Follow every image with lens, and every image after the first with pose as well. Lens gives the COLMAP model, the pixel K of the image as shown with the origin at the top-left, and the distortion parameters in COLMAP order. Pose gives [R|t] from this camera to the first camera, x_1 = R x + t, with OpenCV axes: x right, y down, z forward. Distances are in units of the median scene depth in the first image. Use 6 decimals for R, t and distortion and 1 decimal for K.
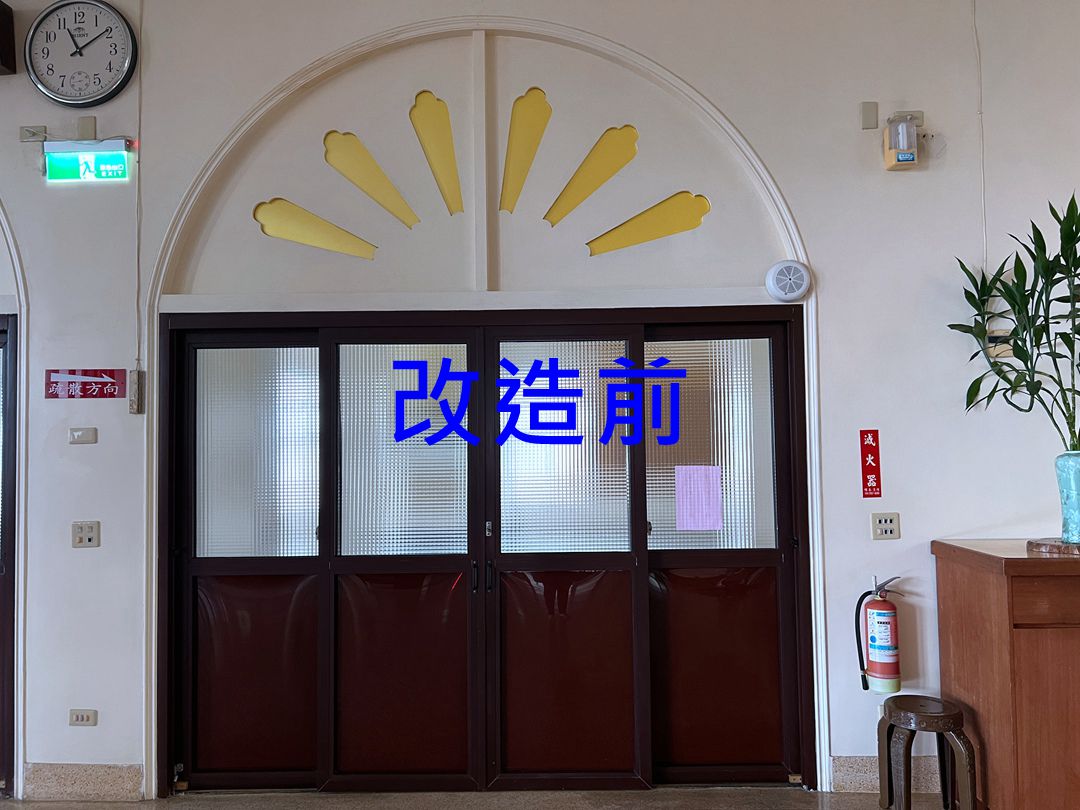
lens RADIAL K [[808.9, 0, 532.8], [0, 808.9, 404.0], [0, 0, 1]] dist [0.057063, -0.054597]
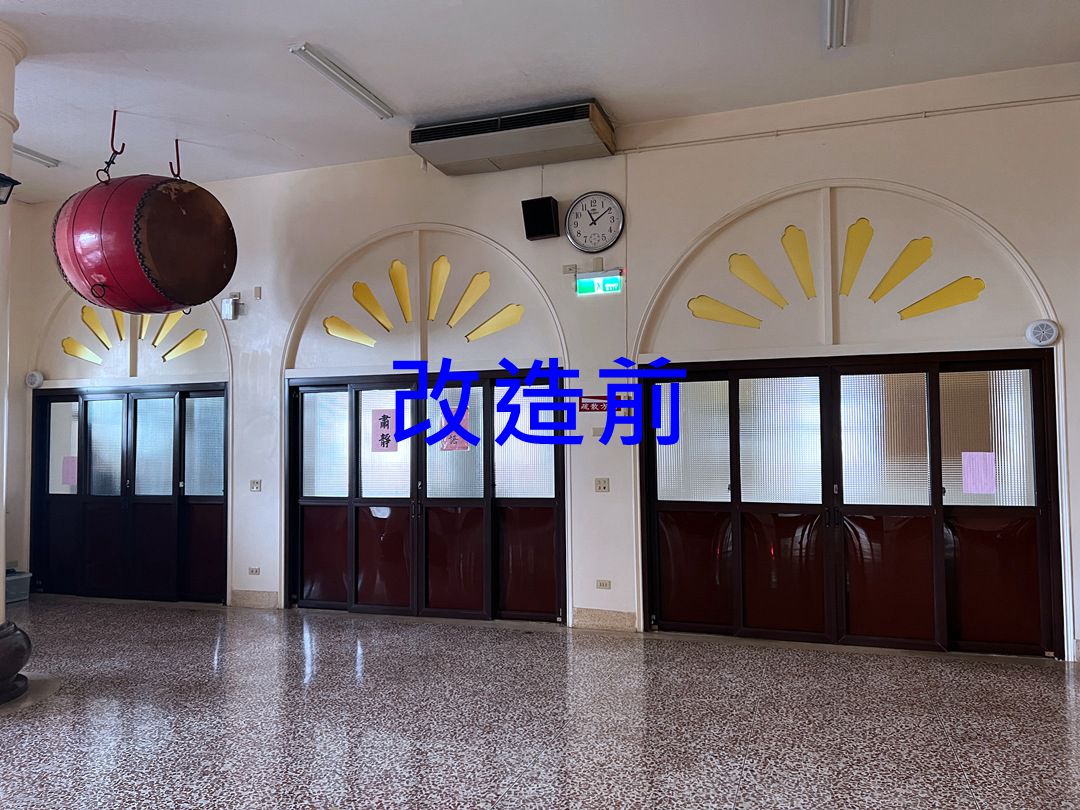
lens RADIAL K [[808.9, 0, 541.5], [0, 808.9, 408.8], [0, 0, 1]] dist [0.057063, -0.054597]
pose [[0.952247, -0.008771, -0.305202, -0.116500], [0.010186, 0.999943, 0.003045, -0.021180], [0.305158, -0.006008, 0.952283, -0.765206]]
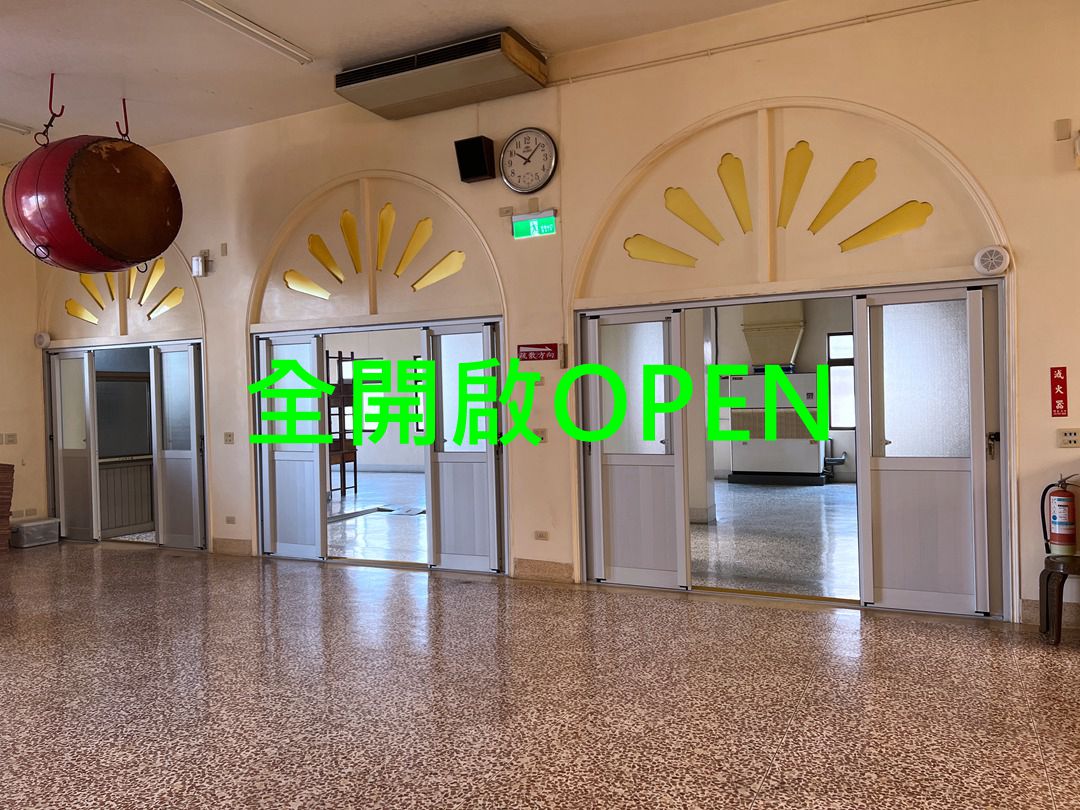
lens RADIAL K [[808.9, 0, 541.2], [0, 808.9, 413.3], [0, 0, 1]] dist [0.057063, -0.054597]
pose [[0.904271, 0.000409, -0.426958, 0.213326], [0.029746, 0.997509, 0.063957, -0.004400], [0.425921, -0.070535, 0.902007, -0.590205]]
